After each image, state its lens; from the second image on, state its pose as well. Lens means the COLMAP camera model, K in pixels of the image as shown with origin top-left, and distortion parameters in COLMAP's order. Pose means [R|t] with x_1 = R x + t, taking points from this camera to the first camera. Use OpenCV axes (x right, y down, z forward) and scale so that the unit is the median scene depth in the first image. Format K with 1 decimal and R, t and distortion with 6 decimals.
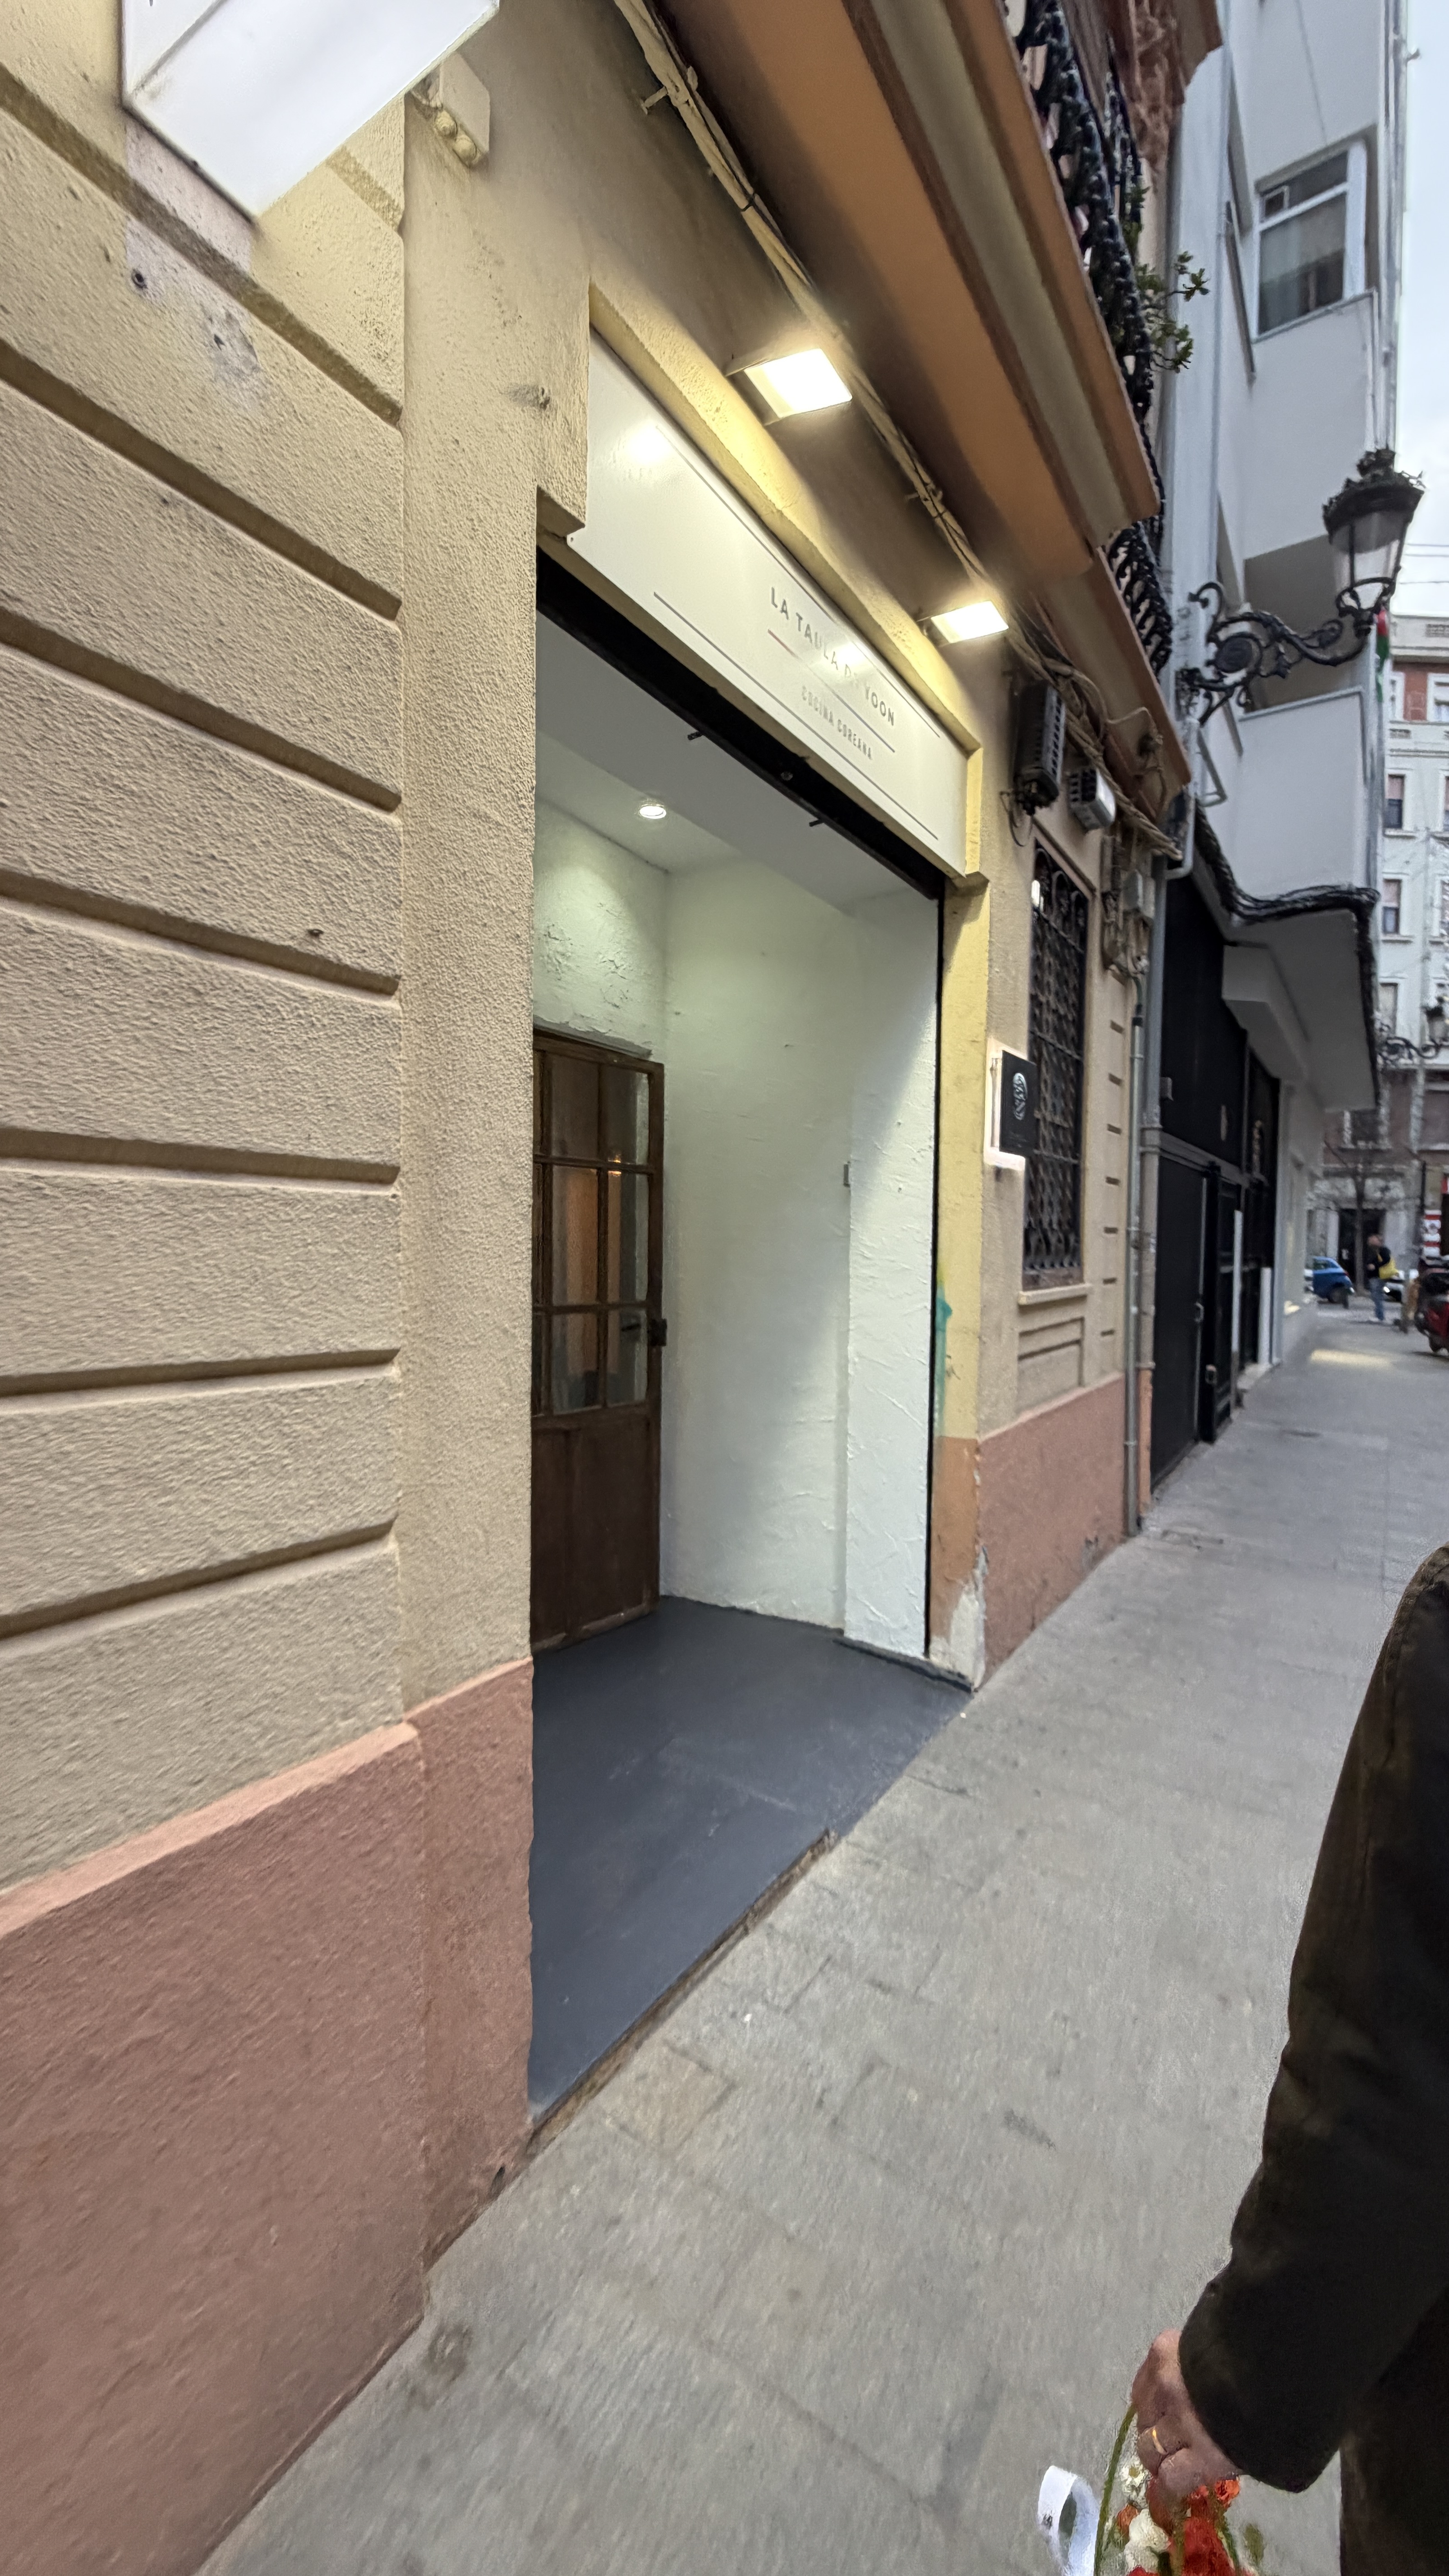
lens RADIAL K [[1021.1, 0, 724.5], [0, 1021.1, 1288.0], [0, 0, 1]] dist [0.000874, -0.000011]
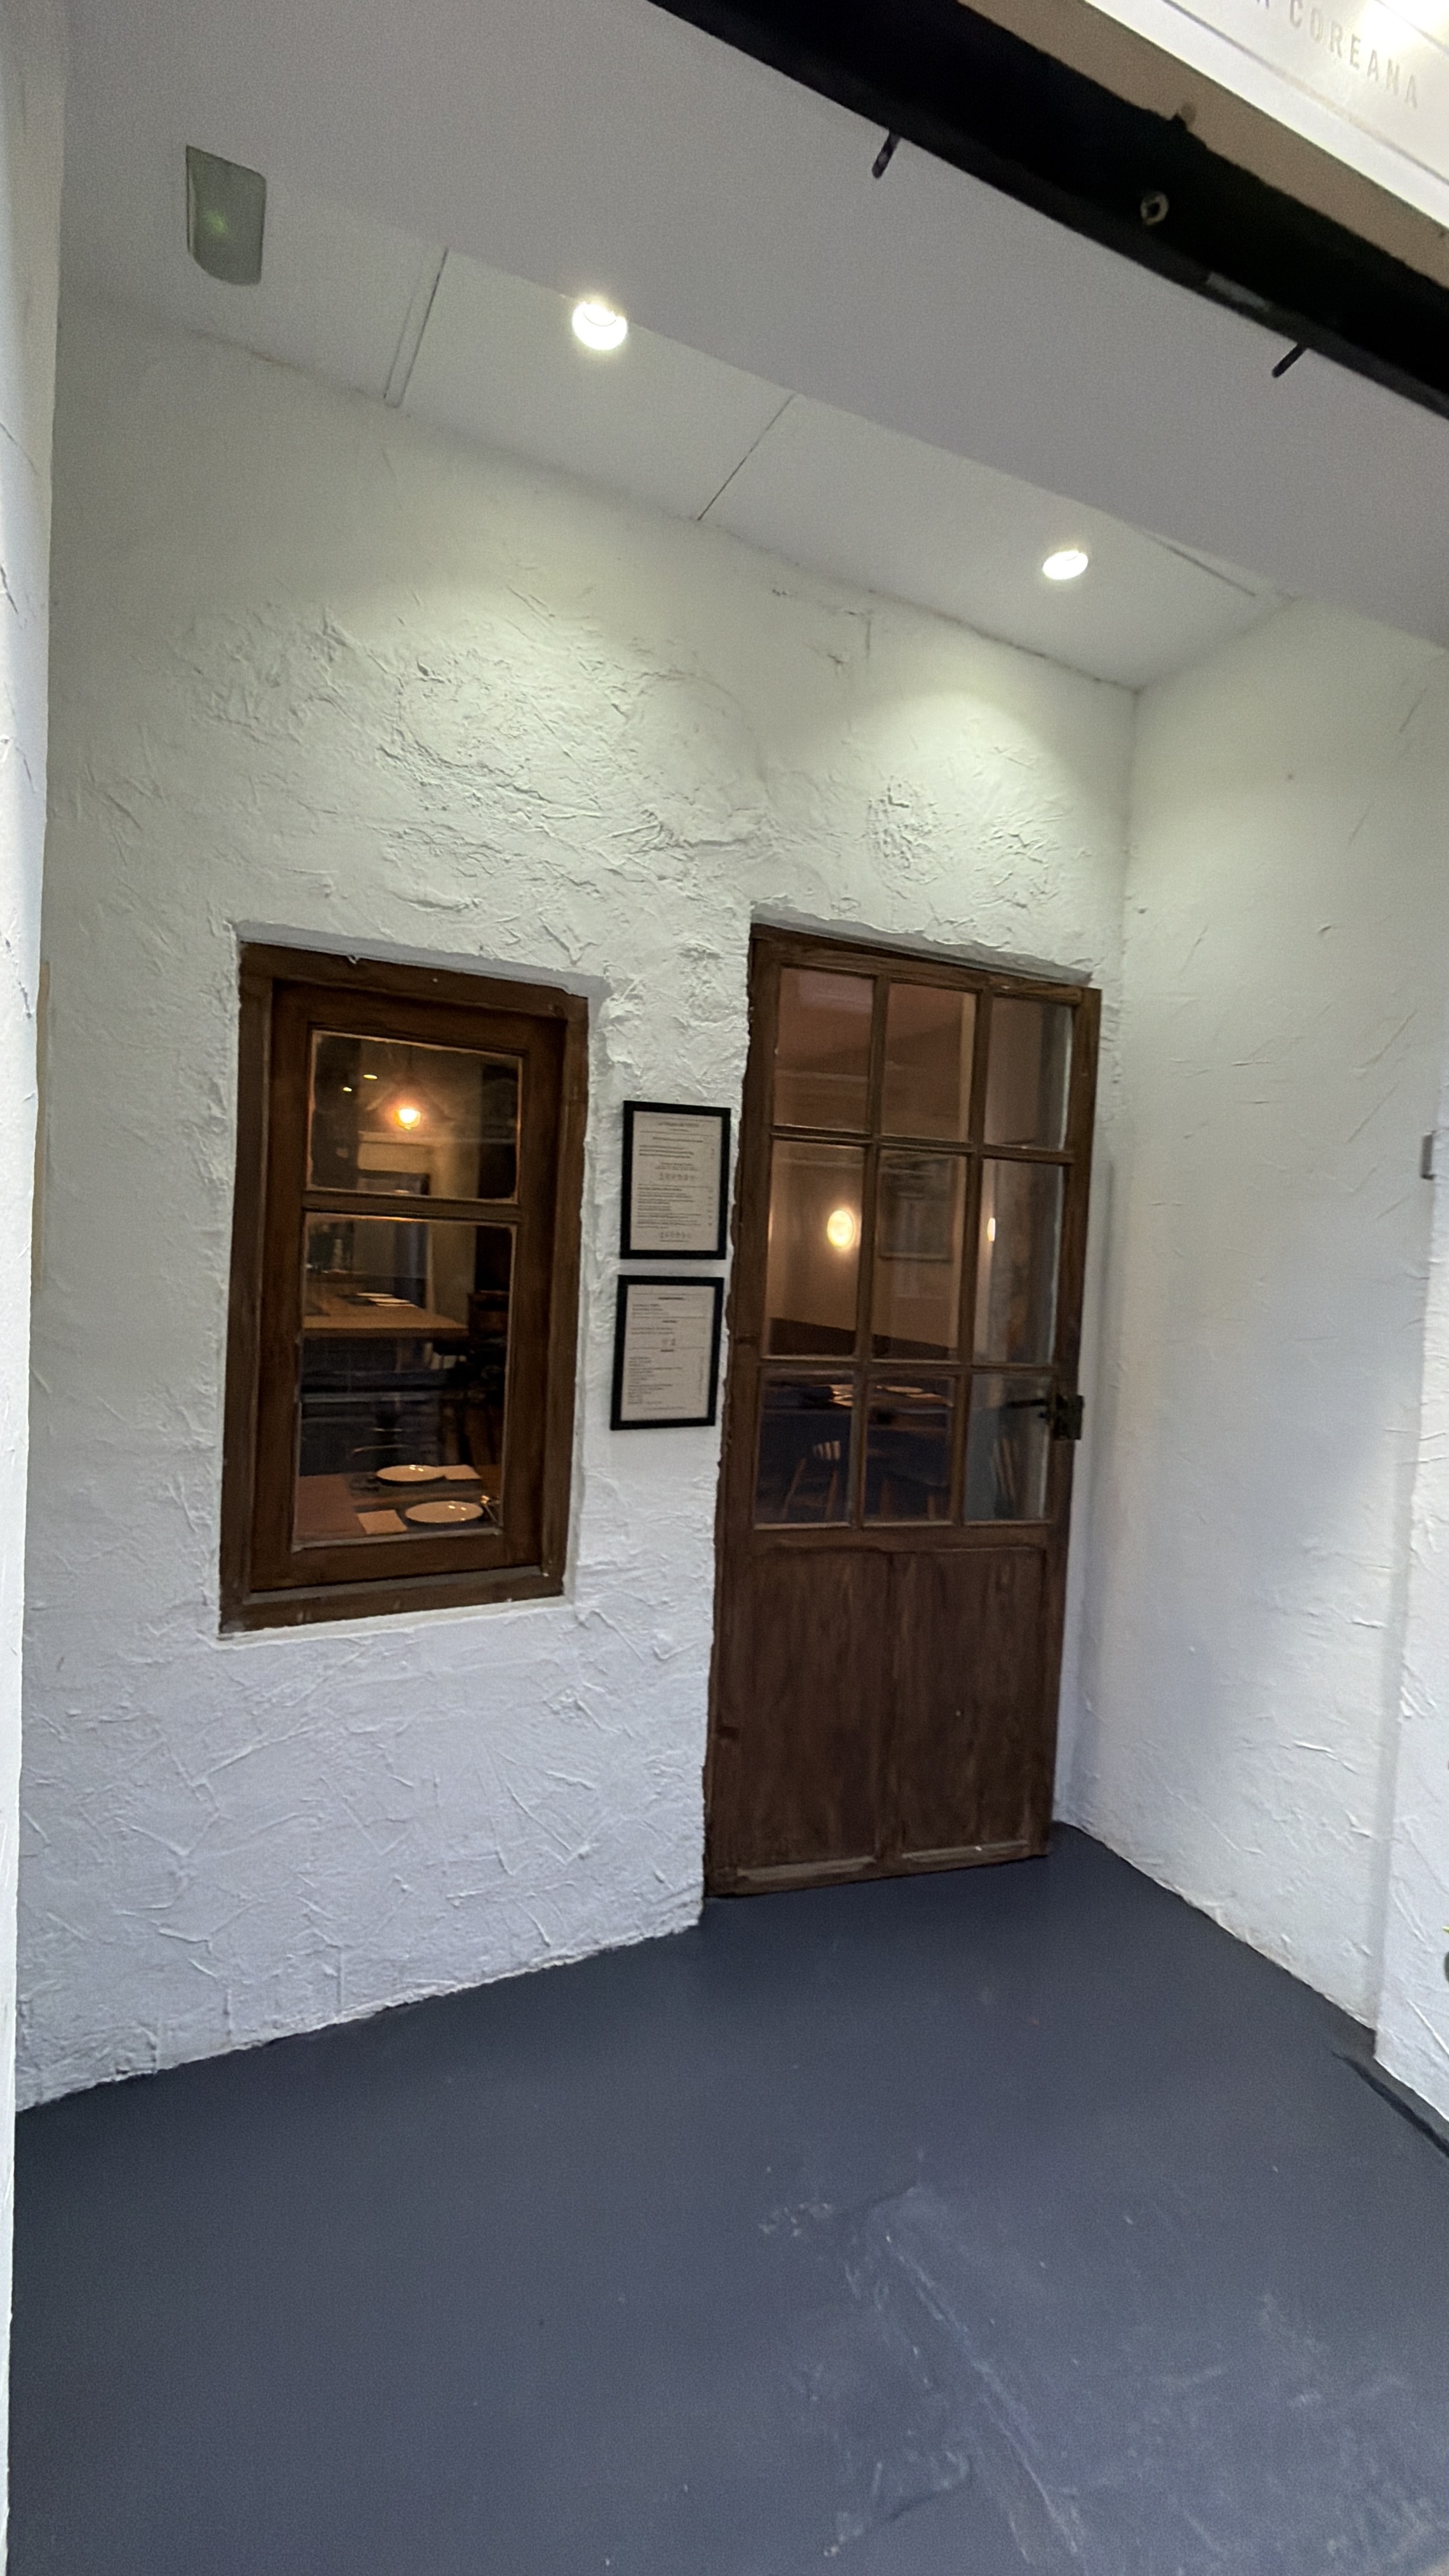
lens RADIAL K [[1021.1, 0, 724.5], [0, 1021.1, 1288.0], [0, 0, 1]] dist [0.000874, -0.000011]
pose [[0.819875, 0.048751, -0.570463, 0.118392], [-0.060195, 0.998186, -0.001210, -0.022775], [0.569369, 0.035331, 0.821323, 0.366753]]
